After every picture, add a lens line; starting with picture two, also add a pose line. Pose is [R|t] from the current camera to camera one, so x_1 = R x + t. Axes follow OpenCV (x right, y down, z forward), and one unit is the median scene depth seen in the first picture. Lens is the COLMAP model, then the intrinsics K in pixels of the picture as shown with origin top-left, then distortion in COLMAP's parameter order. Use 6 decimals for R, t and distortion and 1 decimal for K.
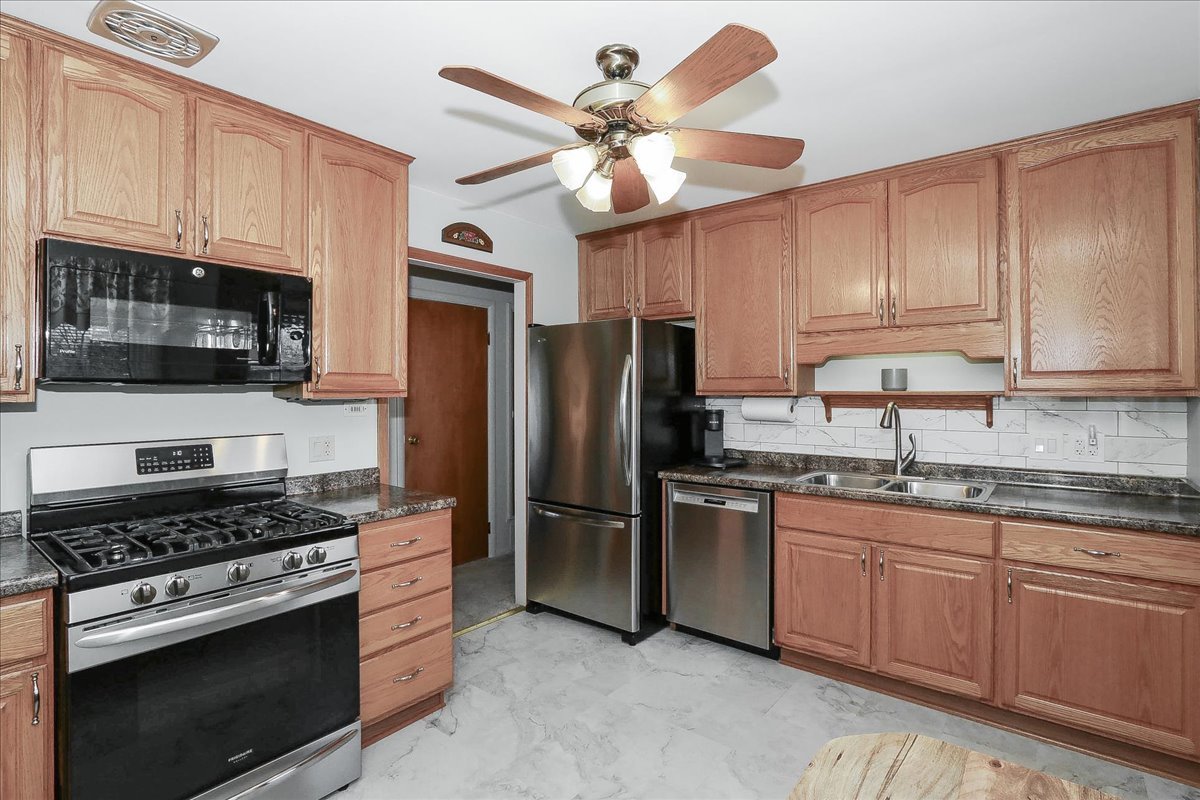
lens RADIAL K [[594.3, 0, 597.3], [0, 594.3, 394.6], [0, 0, 1]] dist [-0.013031, -0.000051]
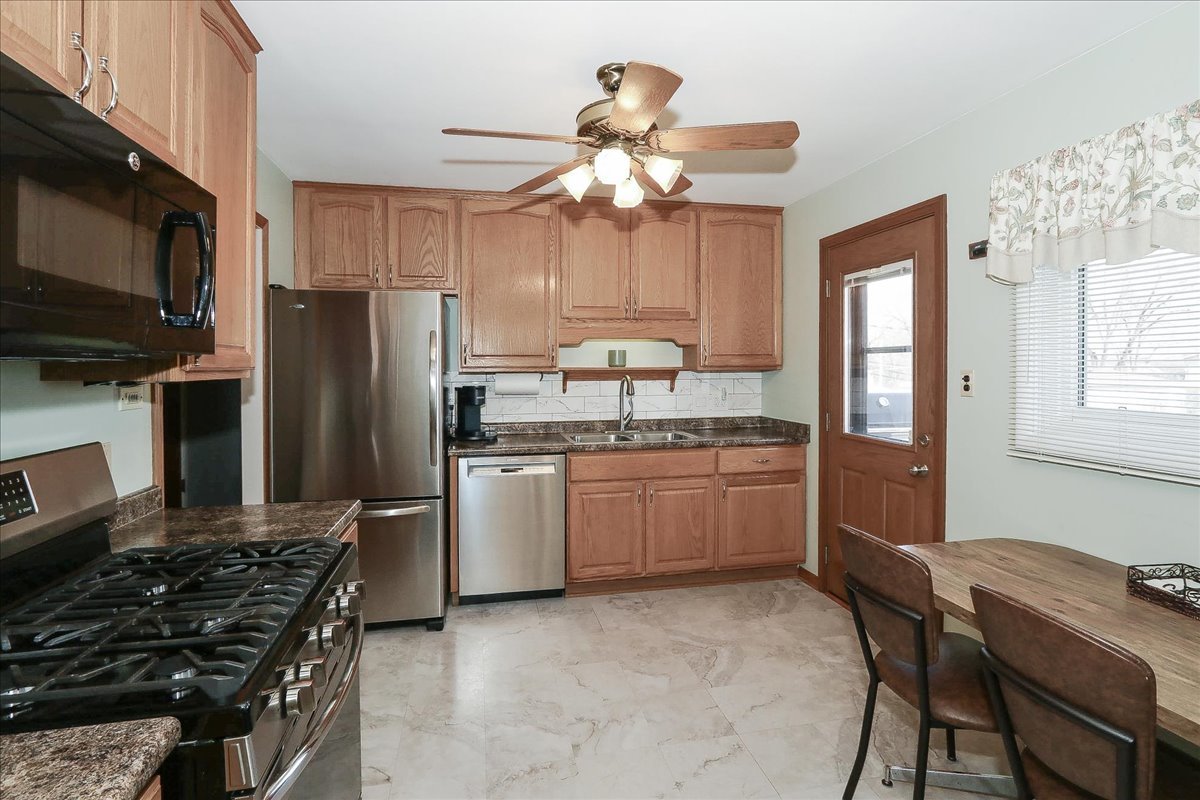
lens RADIAL K [[594.3, 0, 613.5], [0, 594.3, 379.2], [0, 0, 1]] dist [-0.013031, -0.000051]
pose [[0.624964, -0.018684, 0.780430, -0.553671], [0.011396, 0.999825, 0.014810, 0.000827], [-0.780570, -0.000362, 0.625068, 0.187912]]
